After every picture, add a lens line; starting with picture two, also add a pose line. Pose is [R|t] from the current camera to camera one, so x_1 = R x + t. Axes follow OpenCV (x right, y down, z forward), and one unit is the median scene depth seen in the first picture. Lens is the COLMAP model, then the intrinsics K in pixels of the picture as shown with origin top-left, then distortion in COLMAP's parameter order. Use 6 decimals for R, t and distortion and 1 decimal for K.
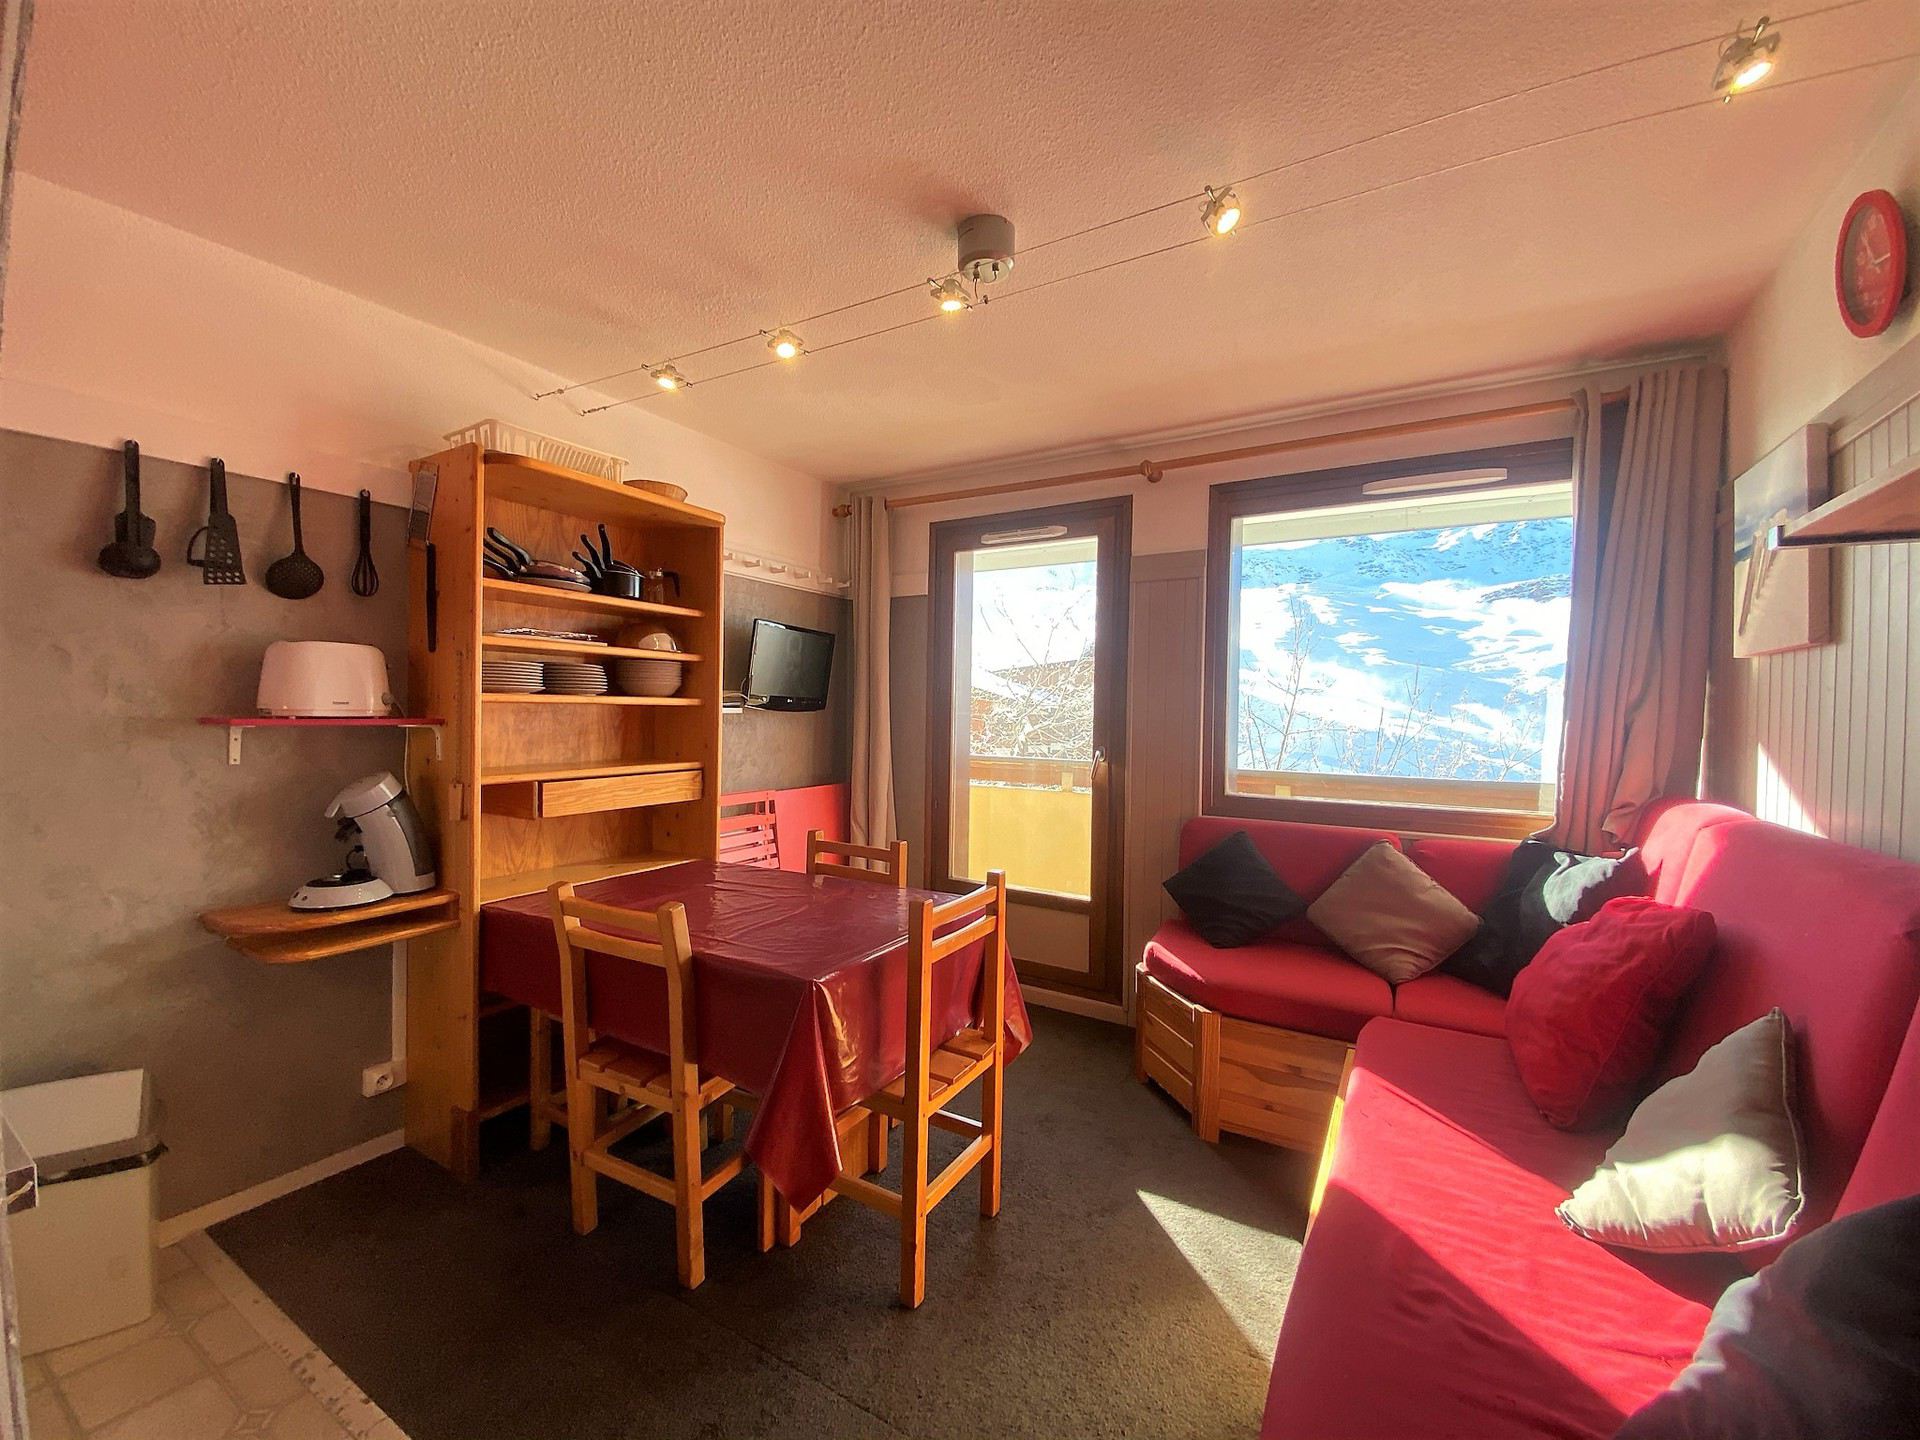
lens RADIAL K [[781.2, 0, 940.4], [0, 781.2, 718.3], [0, 0, 1]] dist [-0.004248, -0.000507]
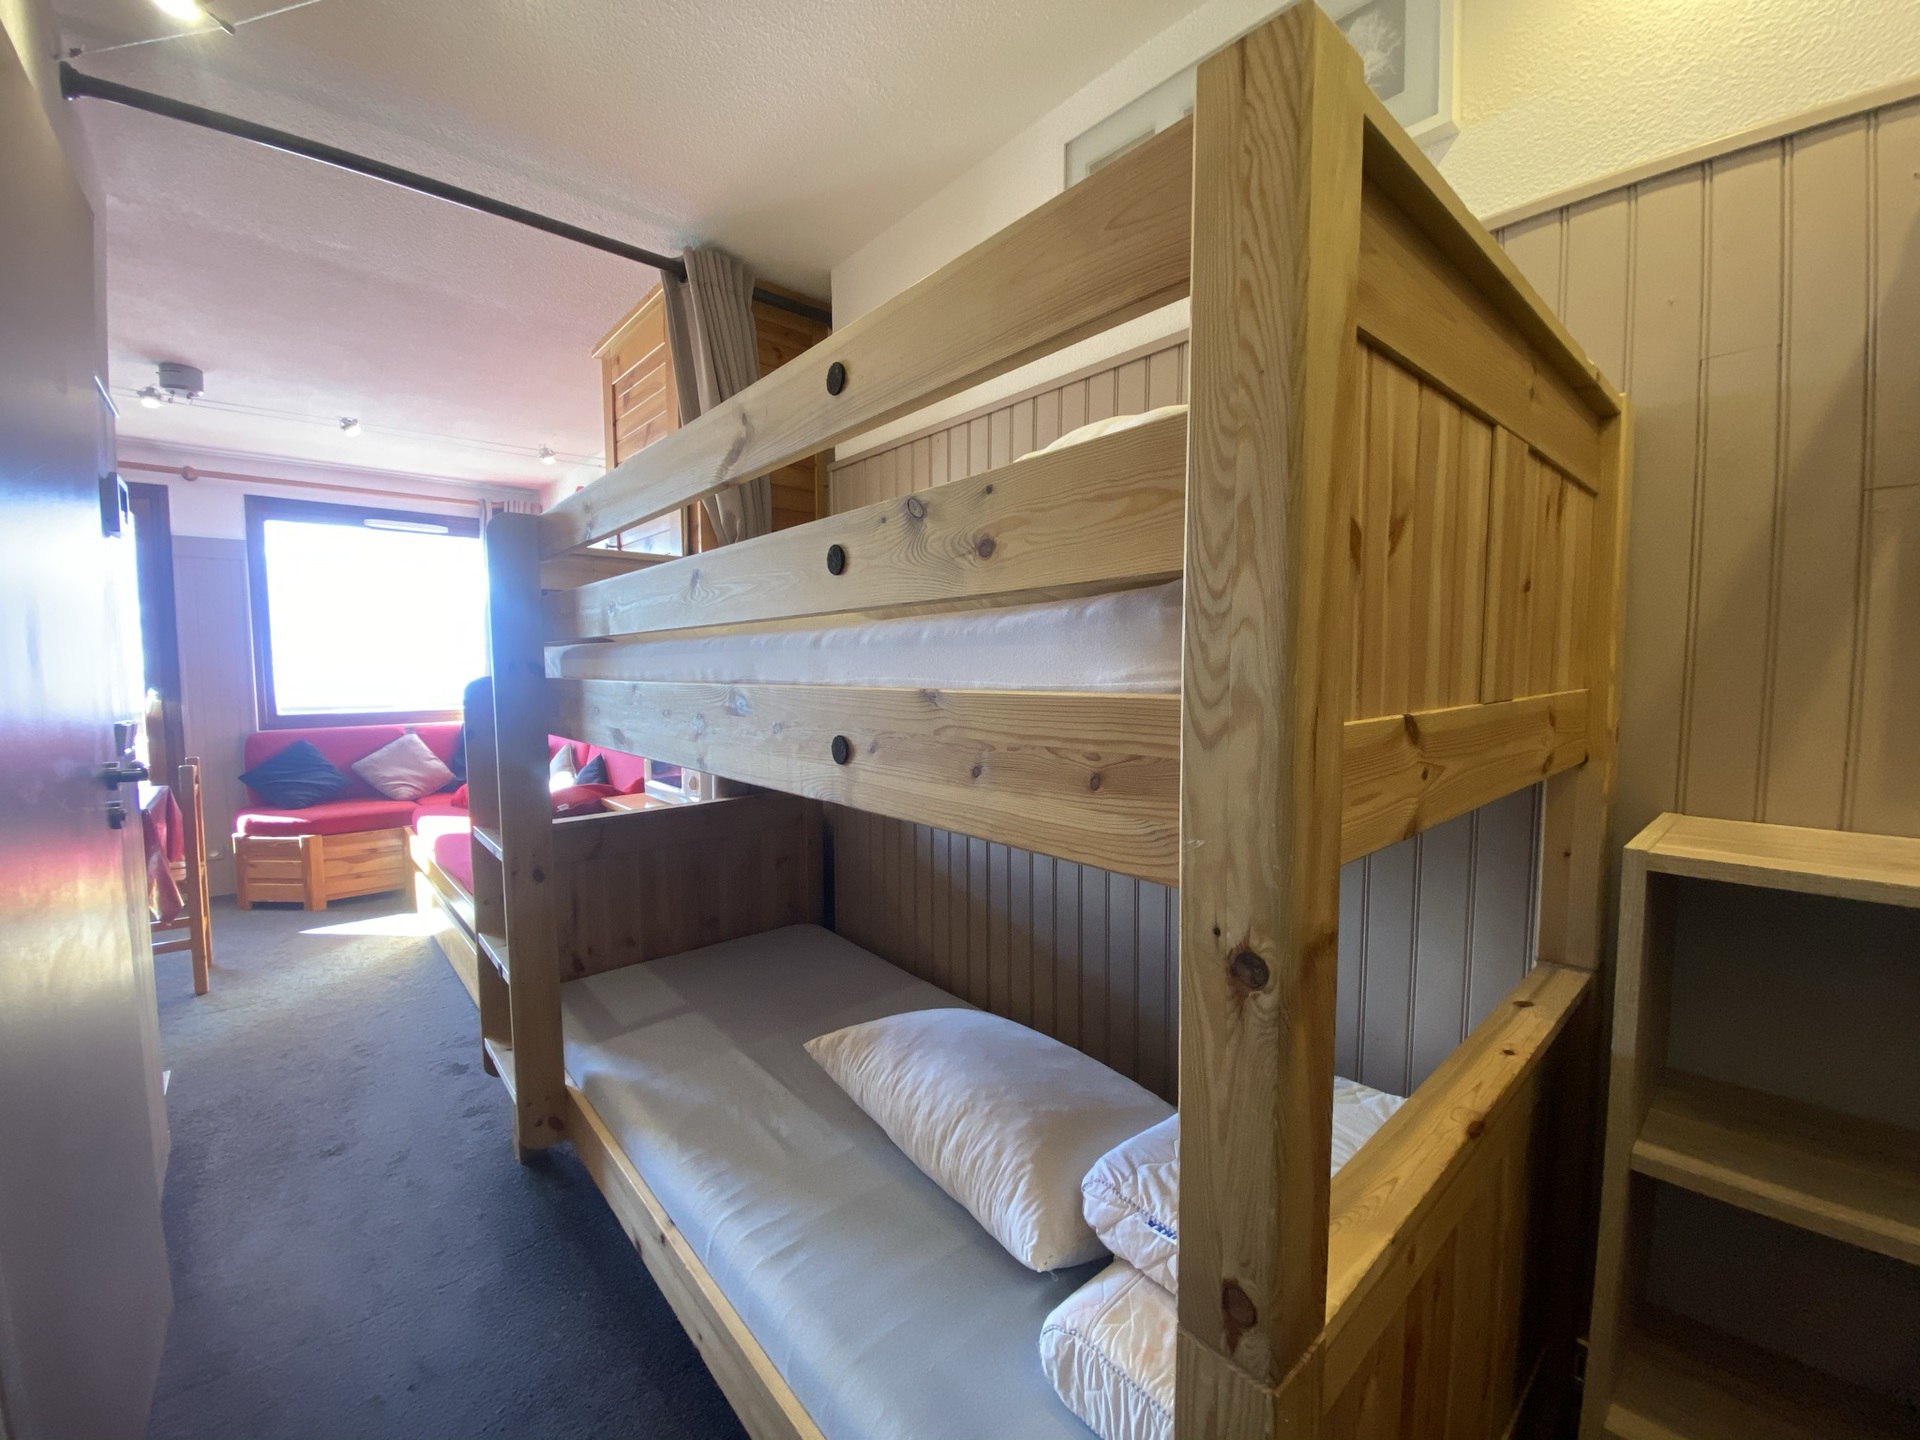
lens RADIAL K [[781.2, 0, 944.4], [0, 781.2, 715.5], [0, 0, 1]] dist [-0.004248, -0.000507]
pose [[0.310884, -0.074333, 0.947537, -0.694232], [0.010325, 0.997142, 0.074837, 0.002171], [-0.950392, -0.013482, 0.310763, -0.703080]]
